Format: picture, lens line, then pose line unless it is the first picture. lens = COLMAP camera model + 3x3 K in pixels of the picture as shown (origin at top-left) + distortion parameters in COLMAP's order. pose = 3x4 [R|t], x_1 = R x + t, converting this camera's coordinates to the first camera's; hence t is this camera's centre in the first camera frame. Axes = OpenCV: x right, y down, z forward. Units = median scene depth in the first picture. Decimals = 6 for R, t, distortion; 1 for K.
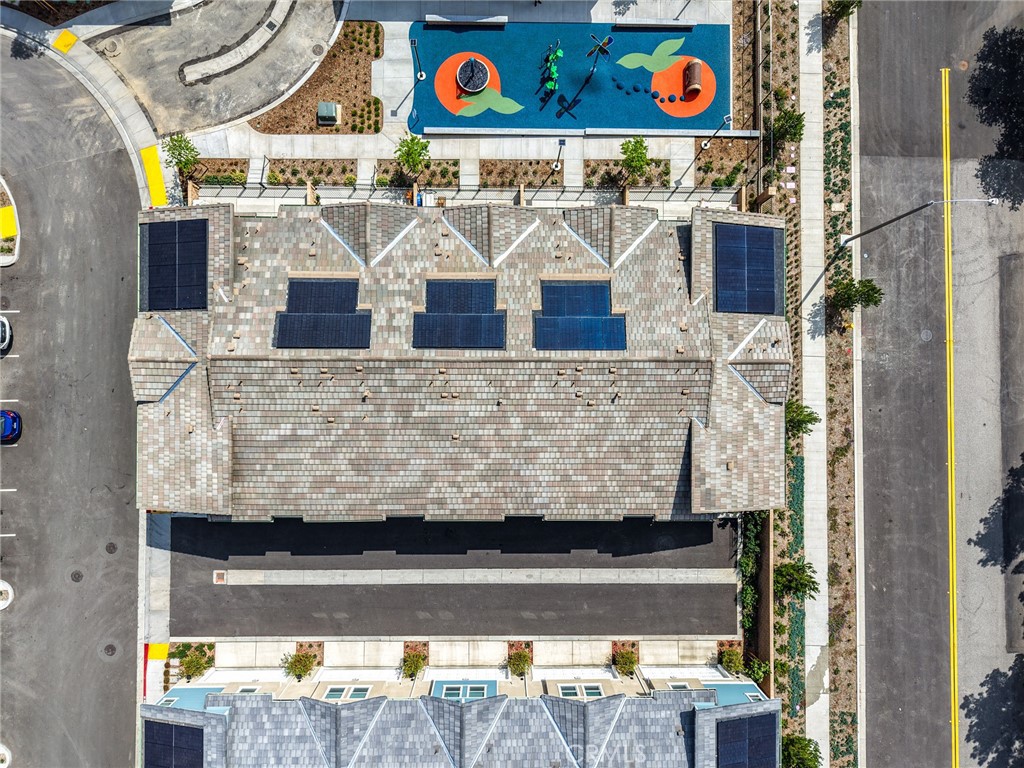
lens RADIAL K [[689.4, 0, 511.0], [0, 689.4, 386.4], [0, 0, 1]] dist [0.020899, -0.021984]
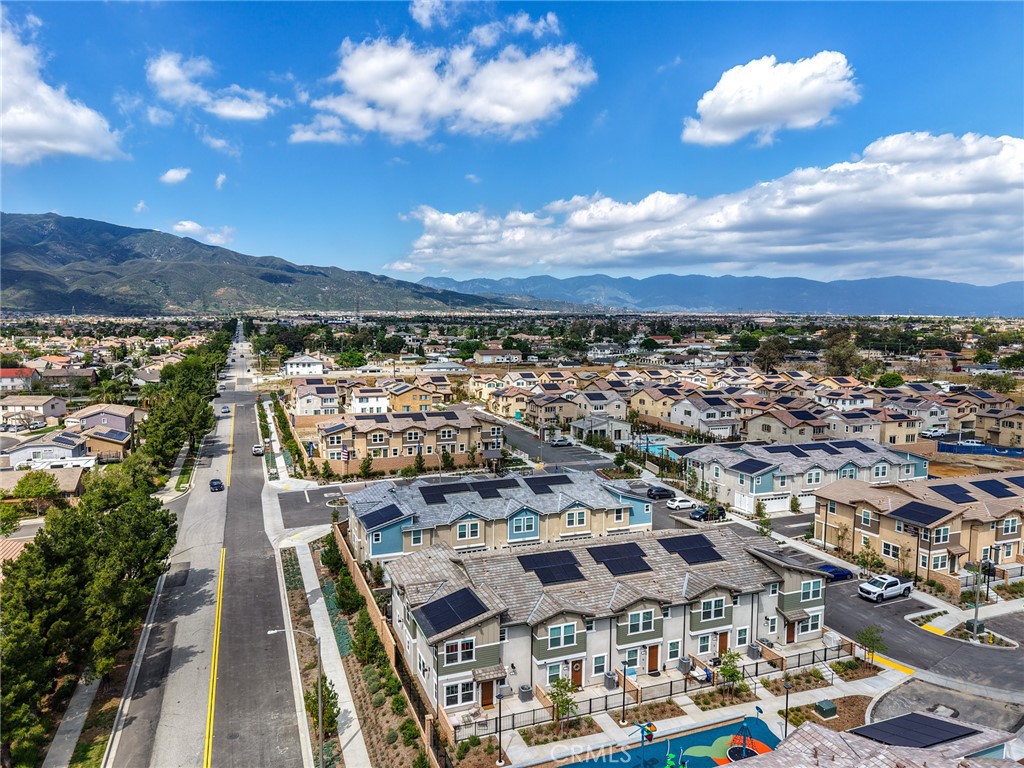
lens RADIAL K [[689.4, 0, 516.4], [0, 689.4, 394.4], [0, 0, 1]] dist [0.020899, -0.021984]
pose [[-0.928229, 0.012146, -0.371811, 0.606908], [-0.371402, -0.087309, 0.924358, -1.194479], [-0.021235, 0.996107, 0.085554, 0.402812]]
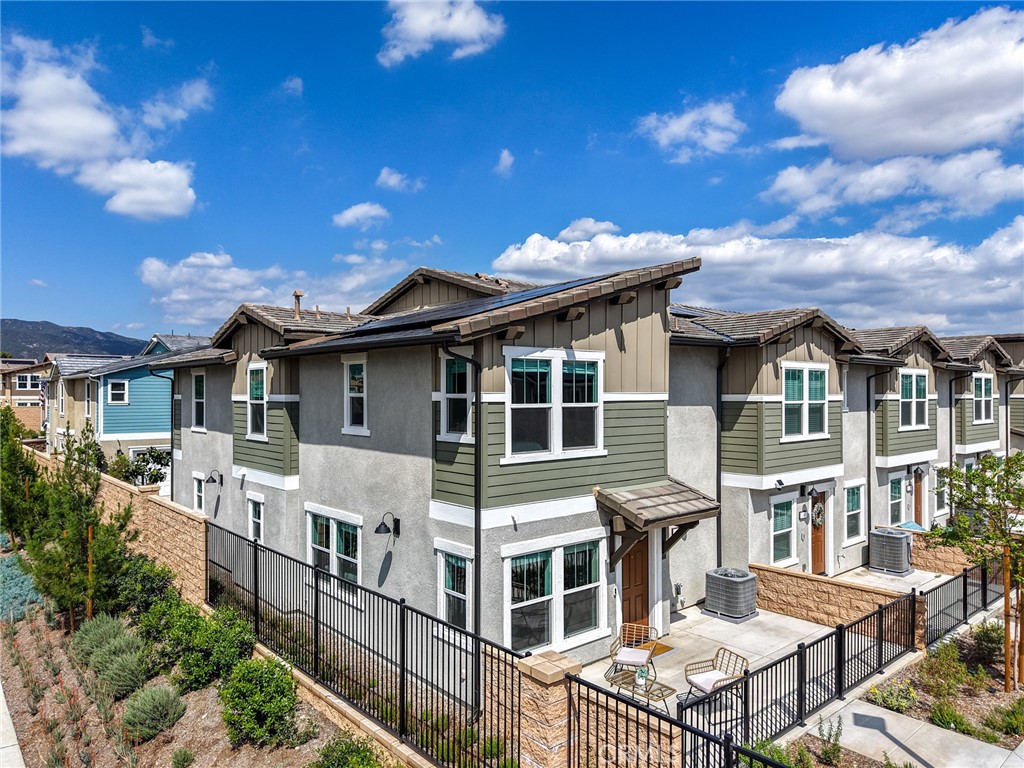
lens RADIAL K [[689.4, 0, 515.1], [0, 689.4, 378.9], [0, 0, 1]] dist [0.020899, -0.021984]
pose [[-0.750996, -0.032770, -0.659494, 0.471108], [-0.660200, 0.019275, 0.750842, -0.384176], [-0.011893, 0.999277, -0.036111, 0.892900]]
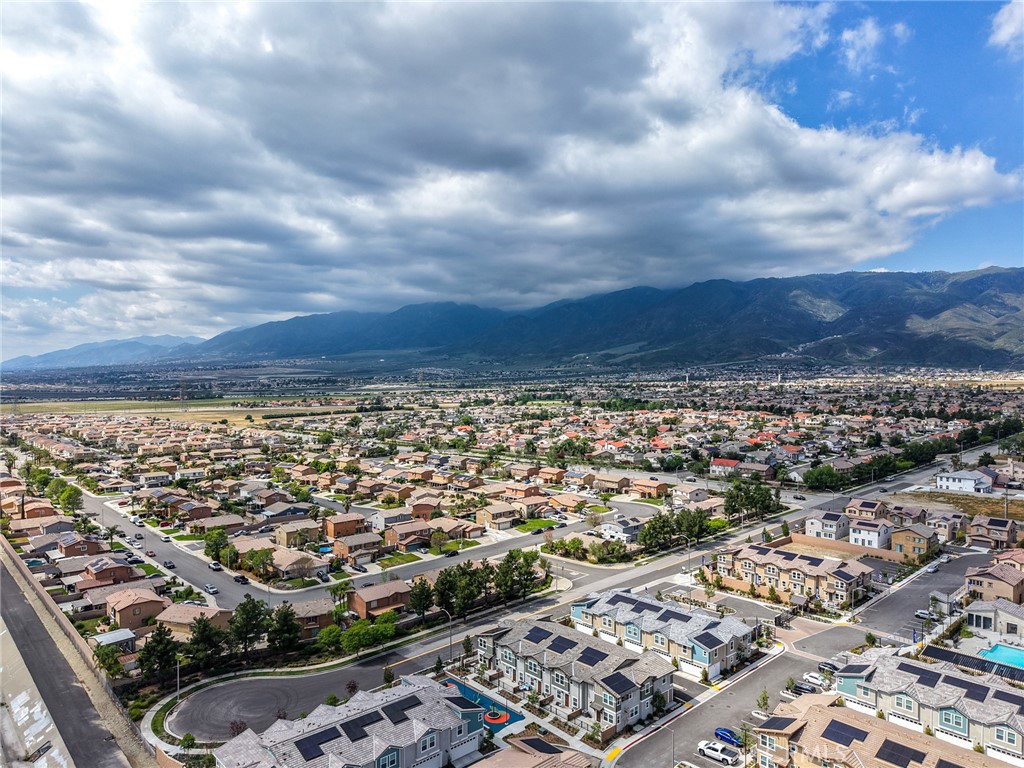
lens RADIAL K [[689.4, 0, 512.4], [0, 689.4, 393.6], [0, 0, 1]] dist [0.020899, -0.021984]
pose [[-0.680818, -0.044544, 0.731097, -1.970425], [0.732209, -0.015632, 0.680901, -2.165993], [-0.018902, 0.998885, 0.043258, -0.338655]]
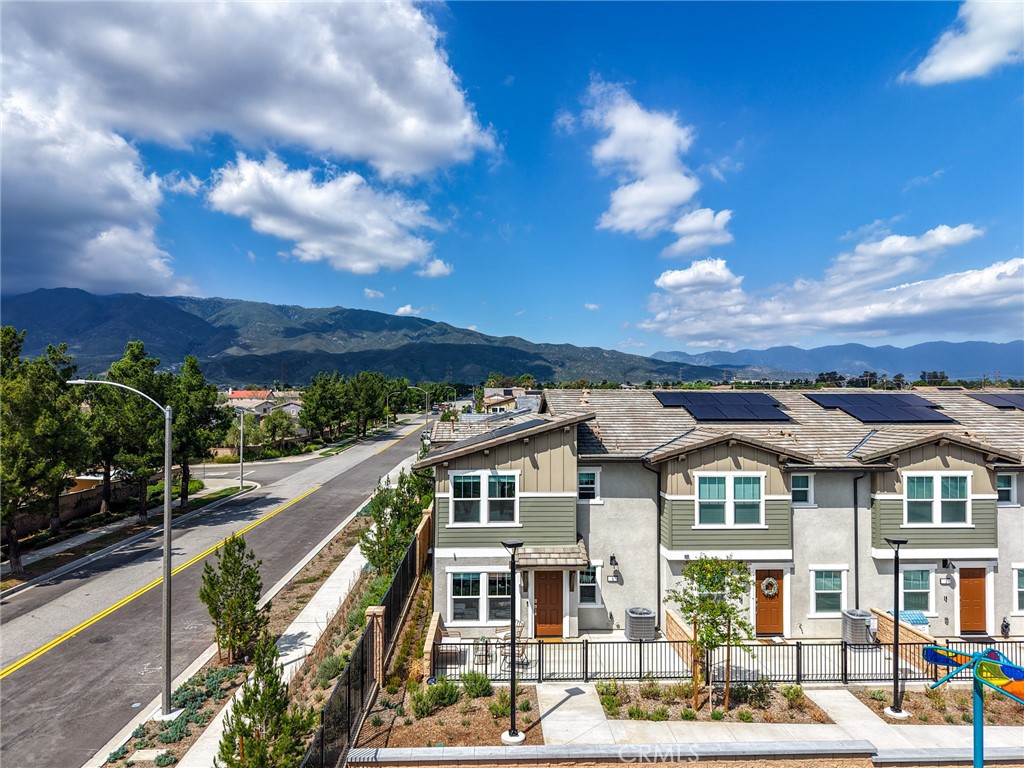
lens RADIAL K [[689.4, 0, 515.4], [0, 689.4, 388.9], [0, 0, 1]] dist [0.020899, -0.021984]
pose [[-0.998641, -0.023544, -0.046502, 0.297475], [-0.047062, 0.023817, 0.998608, -0.693365], [-0.022403, 0.999439, -0.024892, 0.827458]]
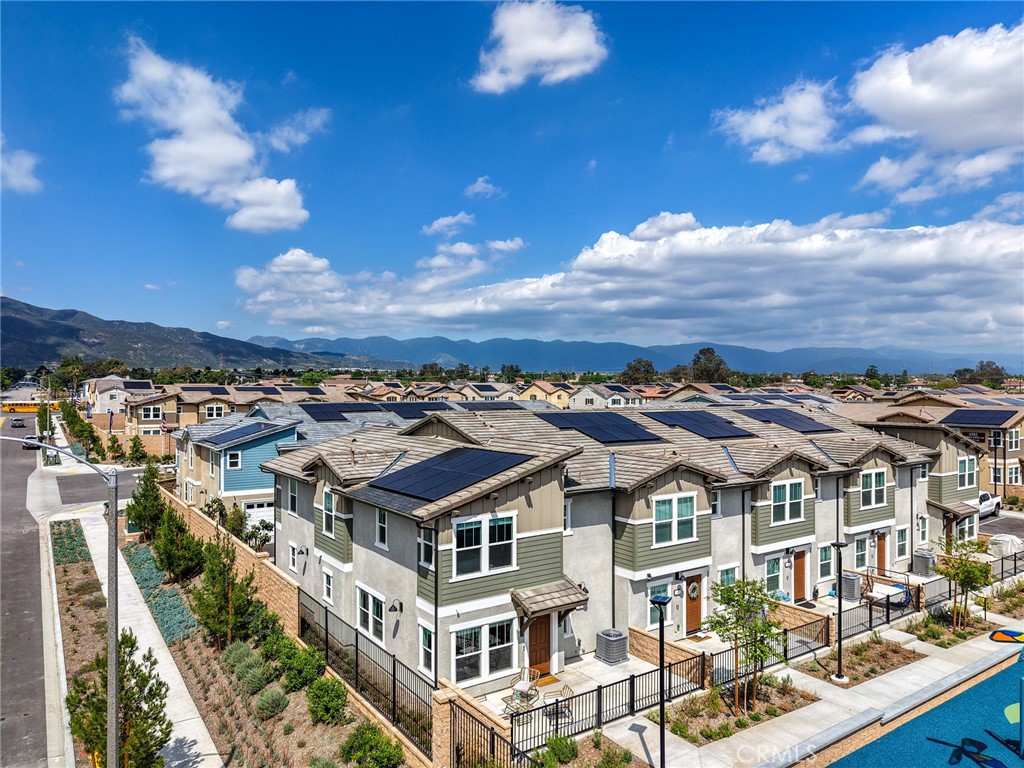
lens RADIAL K [[689.4, 0, 517.3], [0, 689.4, 384.3], [0, 0, 1]] dist [0.020899, -0.021984]
pose [[-0.817204, -0.024573, -0.575824, 0.540503], [-0.576164, 0.009550, 0.817279, -0.589026], [-0.014584, 0.999652, -0.021962, 0.797352]]
